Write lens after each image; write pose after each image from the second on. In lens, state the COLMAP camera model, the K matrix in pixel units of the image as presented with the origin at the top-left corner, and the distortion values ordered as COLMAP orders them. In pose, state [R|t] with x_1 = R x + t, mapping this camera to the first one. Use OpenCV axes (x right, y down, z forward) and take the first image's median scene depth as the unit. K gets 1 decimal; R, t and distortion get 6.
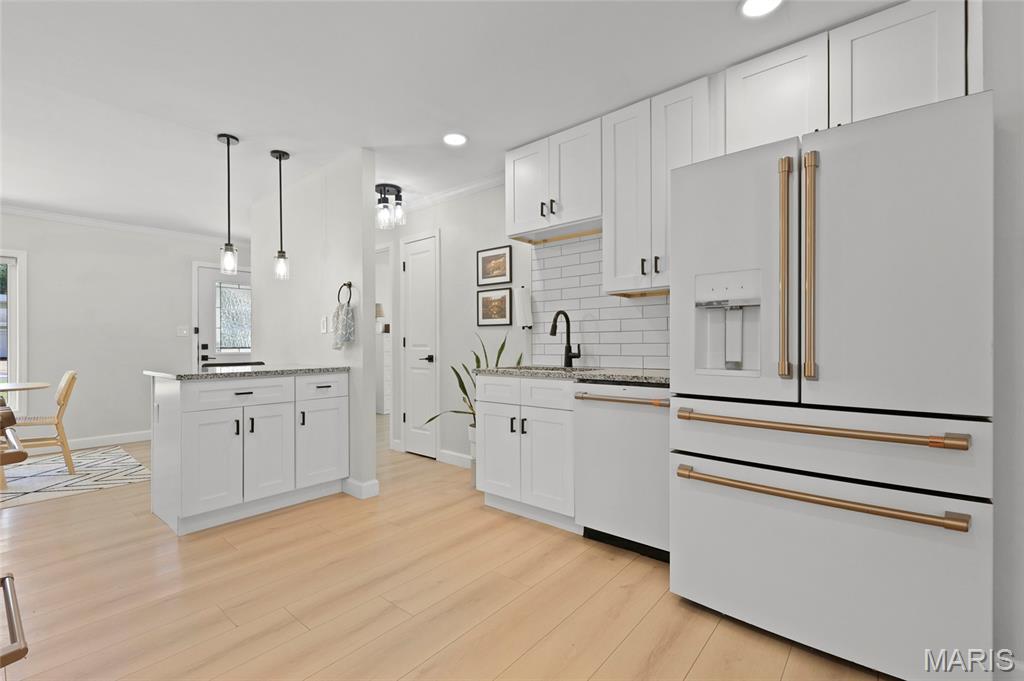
lens RADIAL K [[446.1, 0, 506.4], [0, 446.1, 341.9], [0, 0, 1]] dist [-0.000907, -0.000050]
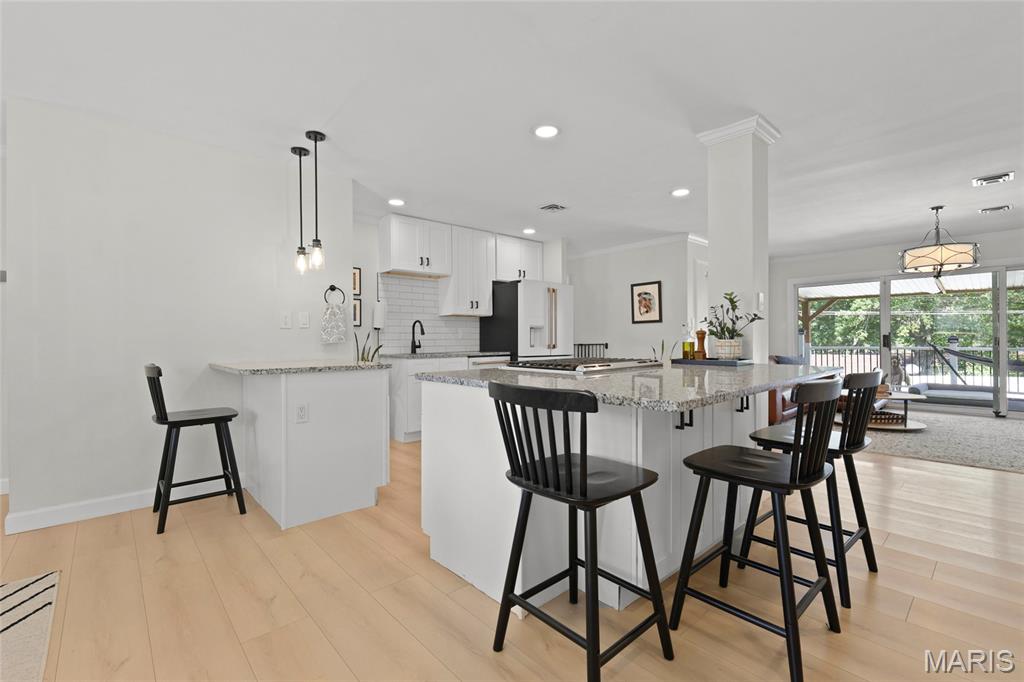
lens RADIAL K [[440.2, 0, 513.2], [0, 440.2, 340.3], [0, 0, 1]] dist [-0.001084, -0.000115]
pose [[0.136207, -0.000232, 0.990680, -1.407628], [0.002295, 0.999997, -0.000082, 0.006717], [-0.990678, 0.002284, 0.136207, 0.385168]]
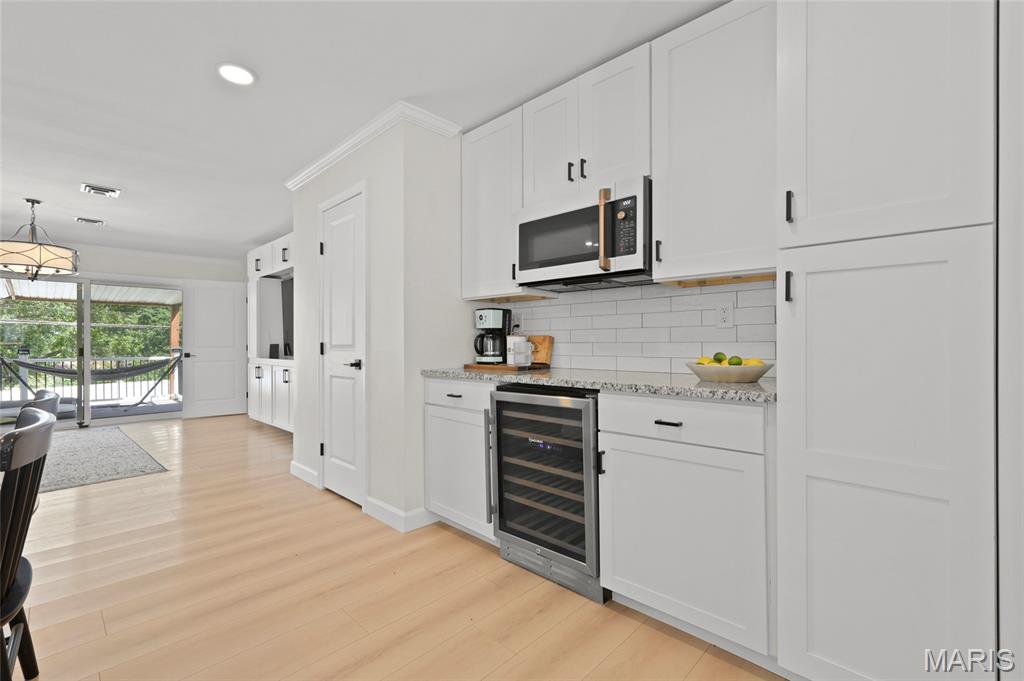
lens RADIAL K [[445.0, 0, 512.2], [0, 445.0, 337.7], [0, 0, 1]] dist [-0.001685, -0.000538]
pose [[-0.998072, 0.011372, 0.061015, -1.242337], [0.010339, 0.999798, -0.017229, 0.005313], [-0.061199, -0.016565, -0.997988, 0.387544]]
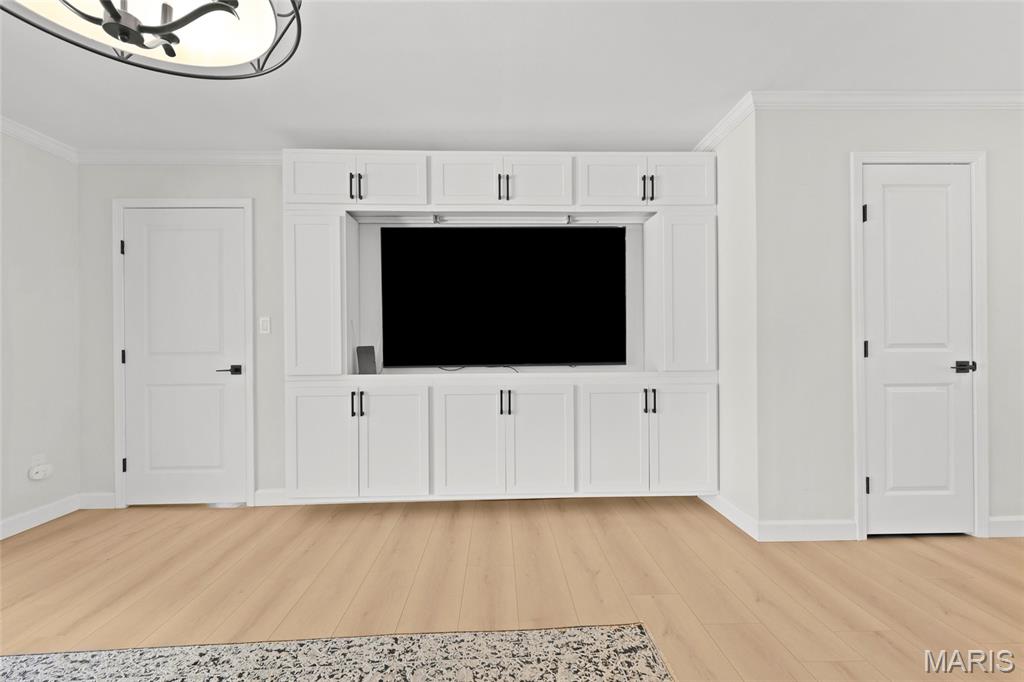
lens RADIAL K [[449.4, 0, 509.7], [0, 449.4, 345.3], [0, 0, 1]] dist [0.003045, 0.000488]
pose [[-0.740394, 0.009259, -0.672110, 0.209234], [0.016788, 0.999848, -0.004719, -0.002520], [0.671964, -0.014777, -0.740437, -0.435855]]
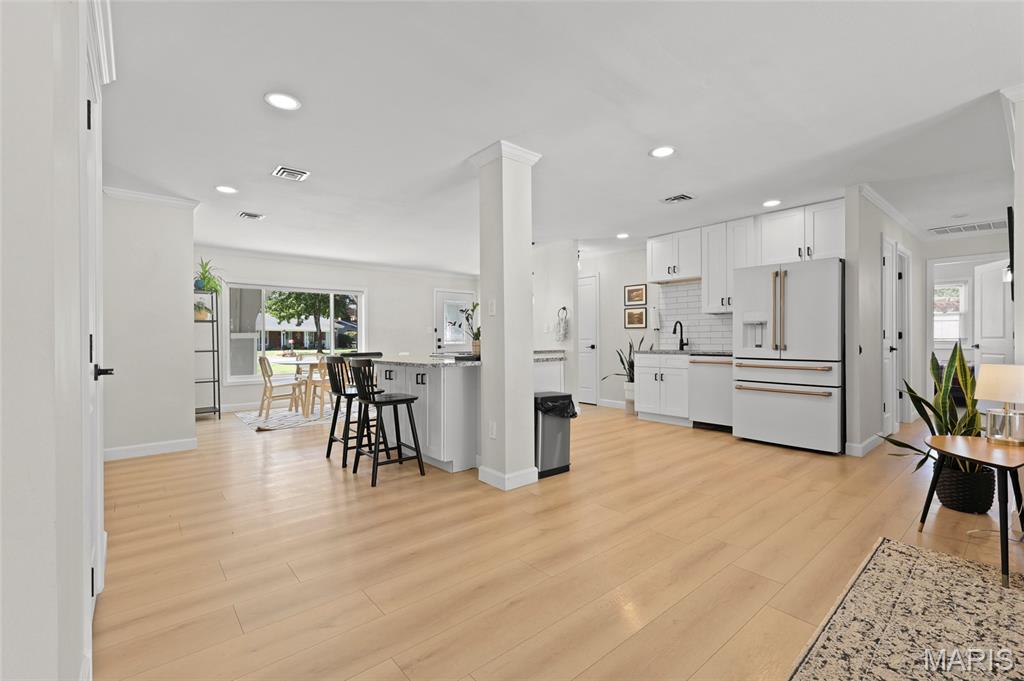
lens RADIAL K [[440.2, 0, 513.2], [0, 440.2, 339.8], [0, 0, 1]] dist [-0.001084, -0.000115]
pose [[0.987974, 0.000696, -0.154620, -0.274460], [0.000217, 0.999983, 0.005893, -0.000021], [0.154621, -0.005856, 0.987957, -0.950699]]
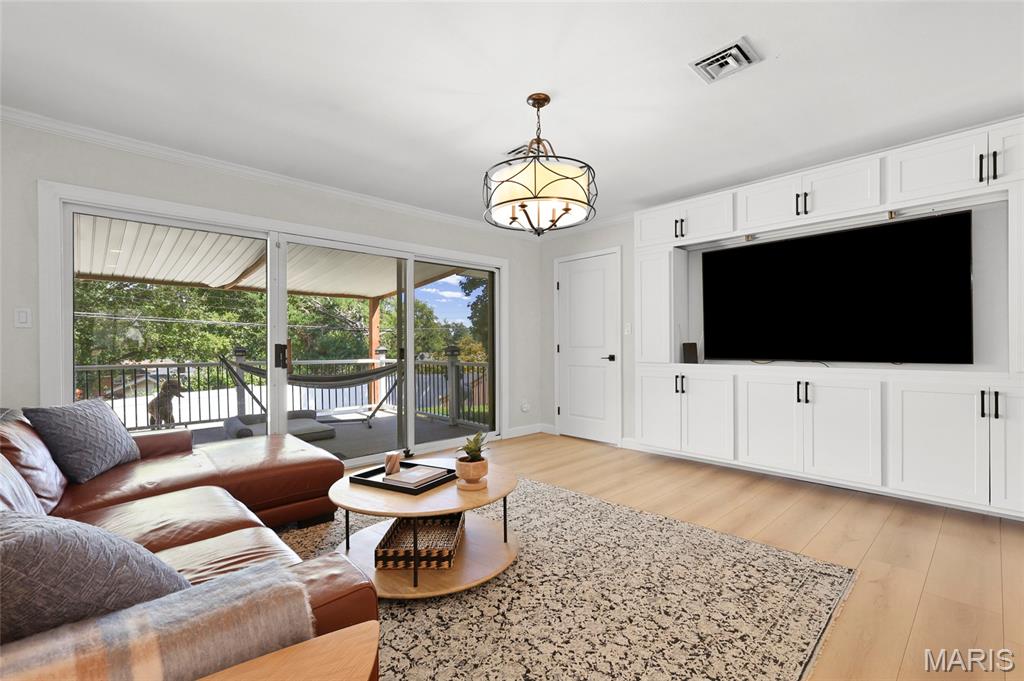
lens RADIAL K [[450.5, 0, 514.8], [0, 450.5, 344.5], [0, 0, 1]] dist [0.000263, 0.000090]
pose [[-0.994334, 0.009238, 0.105895, 0.157994], [0.008402, 0.999930, -0.008337, 0.000939], [-0.105964, -0.007400, -0.994342, -0.024085]]
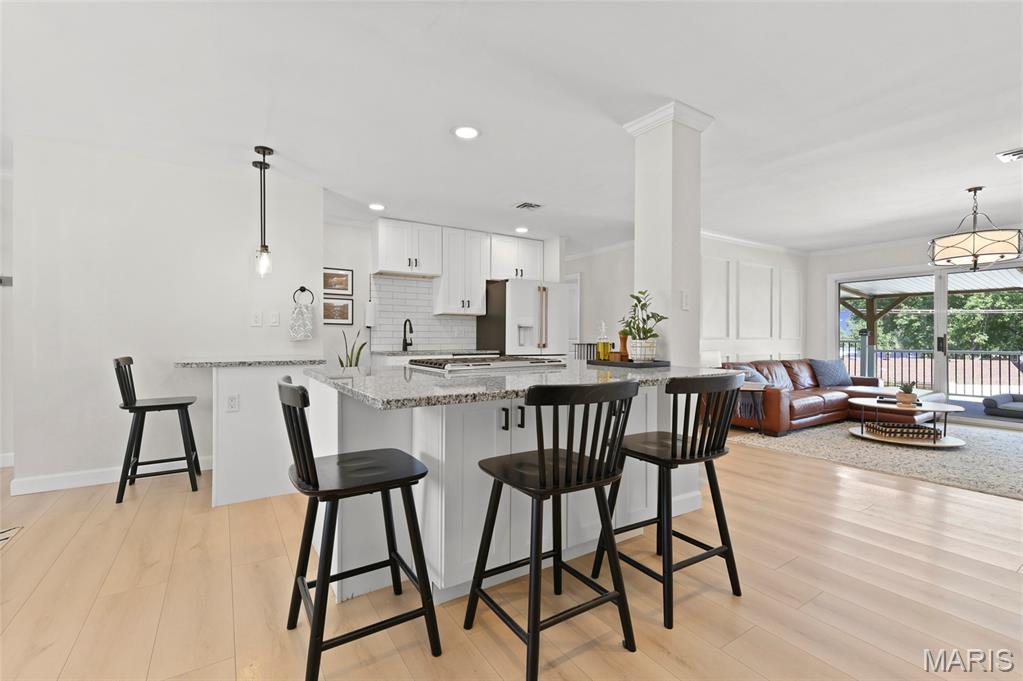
lens RADIAL K [[441.4, 0, 511.5], [0, 441.4, 340.5], [0, 0, 1]] dist [-0.000571, -0.000023]
pose [[0.290333, -0.001300, 0.956925, -1.354573], [-0.007360, 0.999966, 0.003591, 0.005477], [-0.956897, -0.008086, 0.290314, 0.088822]]
